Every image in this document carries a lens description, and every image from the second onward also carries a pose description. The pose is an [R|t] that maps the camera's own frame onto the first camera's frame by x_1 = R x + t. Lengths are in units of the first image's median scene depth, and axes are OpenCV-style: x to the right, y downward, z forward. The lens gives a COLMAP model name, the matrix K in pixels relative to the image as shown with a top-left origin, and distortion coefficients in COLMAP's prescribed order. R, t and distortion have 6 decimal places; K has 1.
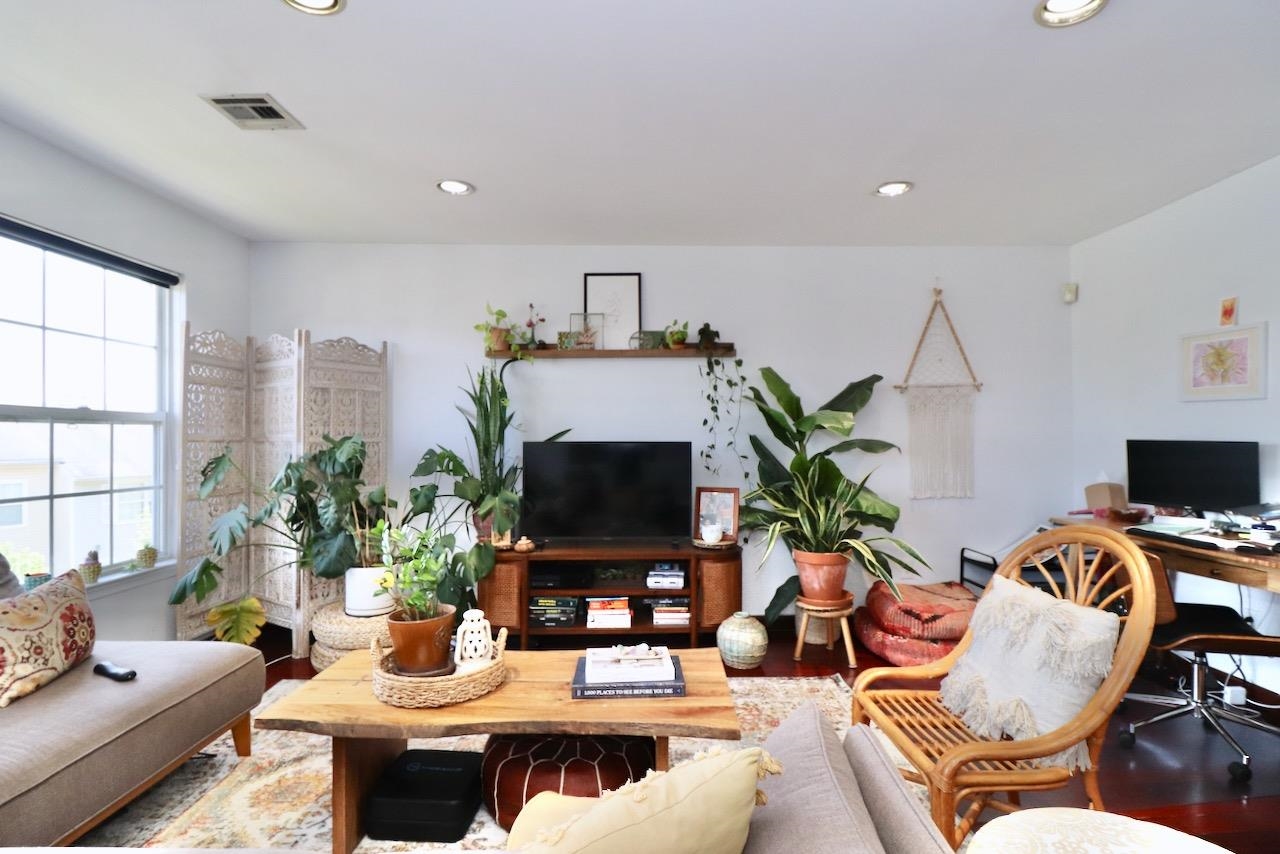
lens RADIAL K [[617.0, 0, 642.5], [0, 617.0, 432.8], [0, 0, 1]] dist [-0.013068, -0.005486]
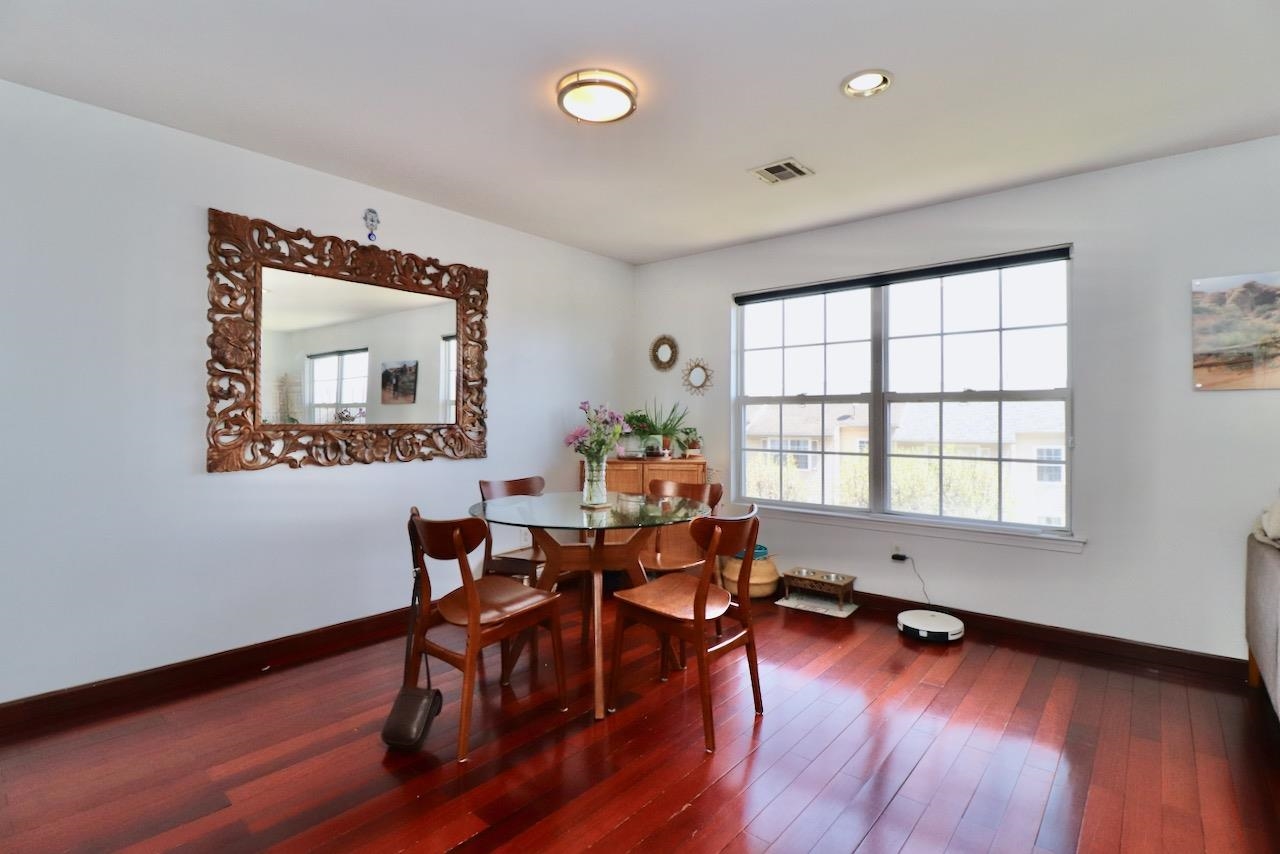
lens RADIAL K [[617.0, 0, 628.6], [0, 617.0, 420.5], [0, 0, 1]] dist [-0.013068, -0.005486]
pose [[-0.658372, 0.001735, -0.752691, 0.401318], [0.006937, 0.999969, -0.003762, 0.018939], [0.752661, -0.007698, -0.658364, 1.037296]]
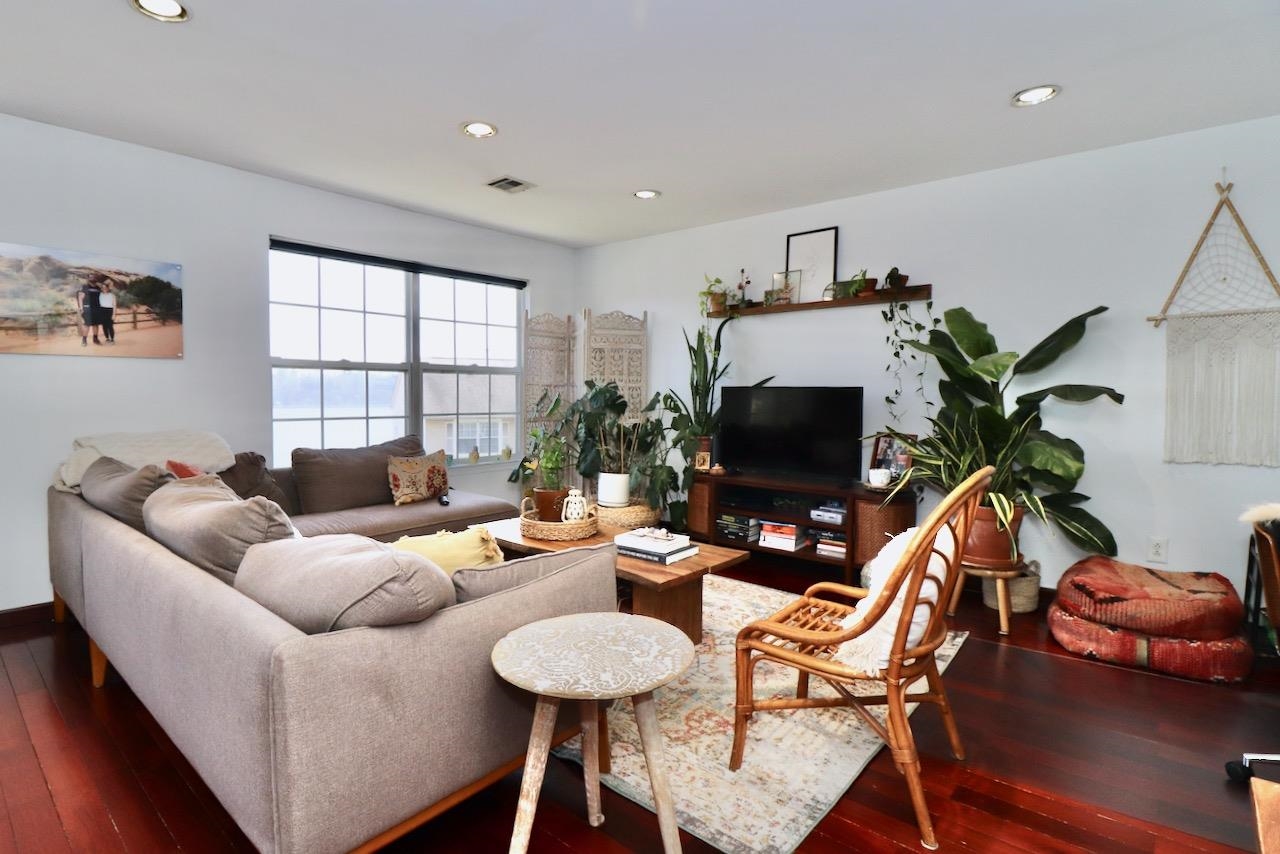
lens RADIAL K [[617.0, 0, 604.8], [0, 617.0, 410.2], [0, 0, 1]] dist [-0.013068, -0.005486]
pose [[0.738476, 0.028612, -0.673672, 0.447220], [-0.002516, 0.999209, 0.039681, 0.013540], [0.674275, -0.027609, 0.737964, -0.051455]]
